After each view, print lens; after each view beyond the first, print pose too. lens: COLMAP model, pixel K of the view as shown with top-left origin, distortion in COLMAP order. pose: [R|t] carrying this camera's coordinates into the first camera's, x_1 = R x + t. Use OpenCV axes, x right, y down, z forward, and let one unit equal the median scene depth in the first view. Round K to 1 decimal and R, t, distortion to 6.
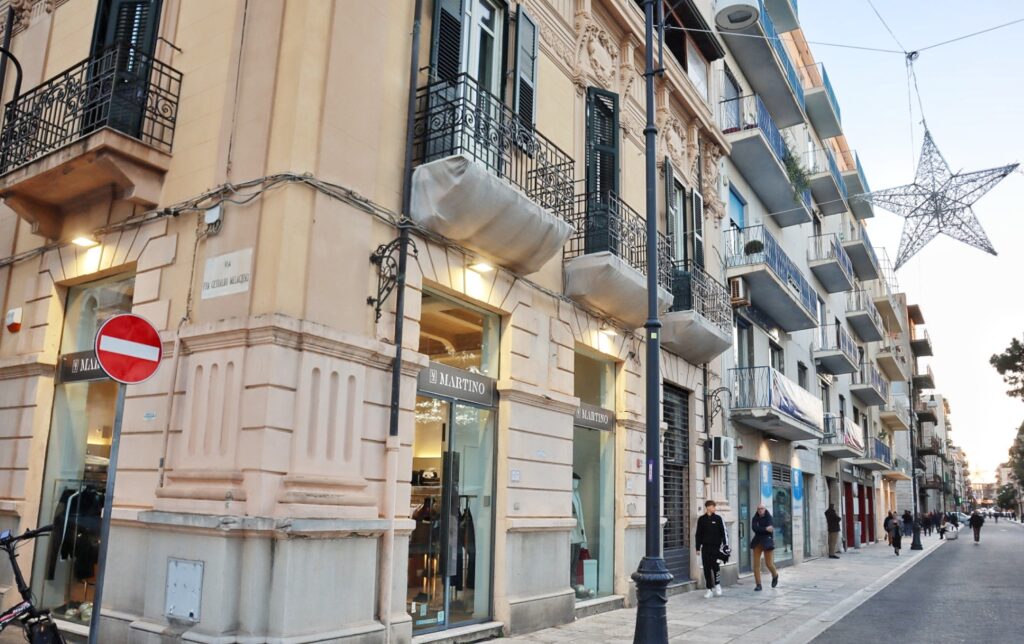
lens RADIAL K [[760.8, 0, 510.9], [0, 760.8, 368.1], [0, 0, 1]] dist [-0.129153, 0.092201]
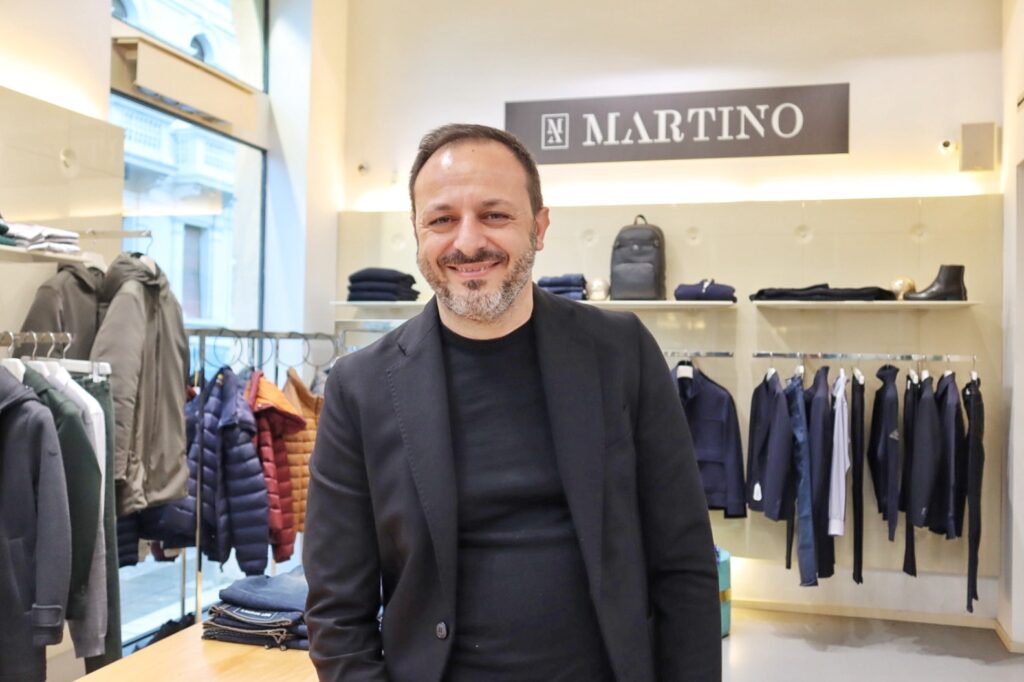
lens RADIAL K [[977.5, 0, 512.0], [0, 977.5, 341.0], [0, 0, 1]] dist [-0.016966, 0.030686]
pose [[0.279929, -0.034151, -0.959413, 0.346295], [0.162442, 0.986642, 0.012276, 0.101163], [0.946178, -0.159286, 0.281737, 0.791276]]
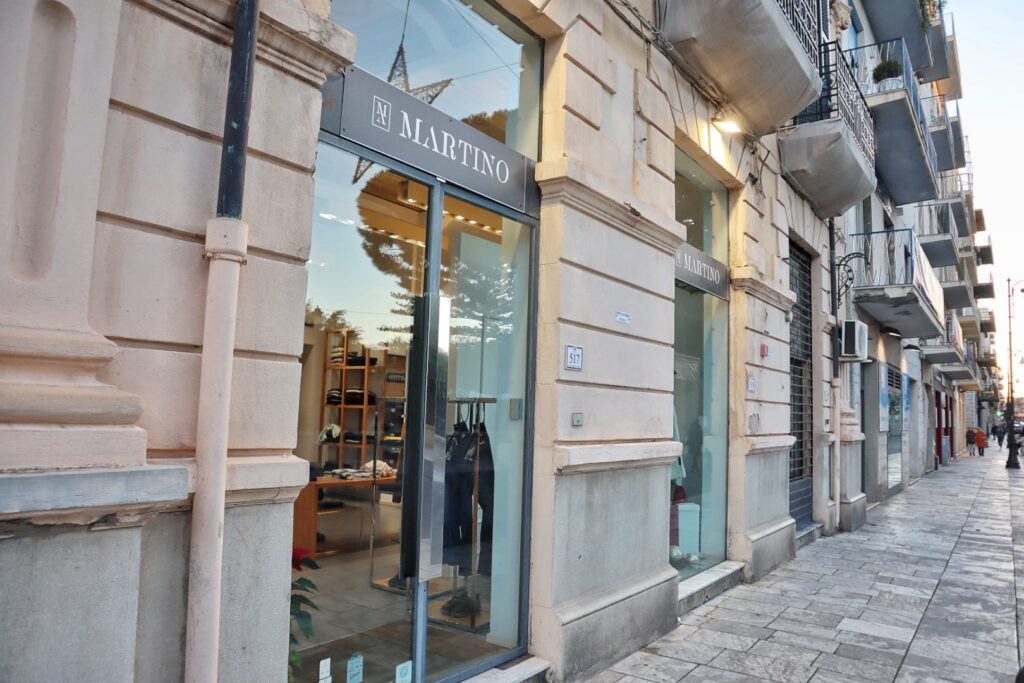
lens RADIAL K [[720.2, 0, 513.5], [0, 720.2, 341.7], [0, 0, 1]] dist [-0.111201, 0.070678]
pose [[0.998265, -0.001339, -0.058866, -0.006060], [0.006003, 0.996846, 0.079136, 0.101614], [0.058574, -0.079352, 0.995124, 0.579029]]
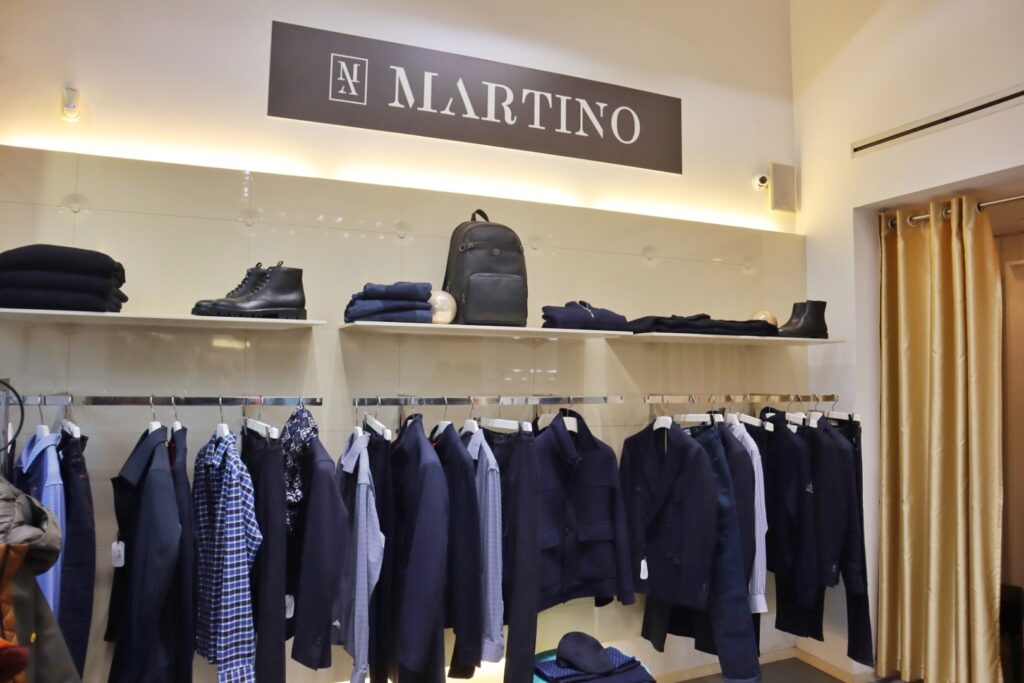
lens RADIAL K [[720.2, 0, 513.5], [0, 720.2, 341.7], [0, 0, 1]] dist [-0.111201, 0.070678]
pose [[0.819106, -0.045764, -0.571813, 0.079735], [0.112710, 0.990222, 0.082203, 0.084601], [0.562460, -0.131782, 0.816255, 0.785398]]
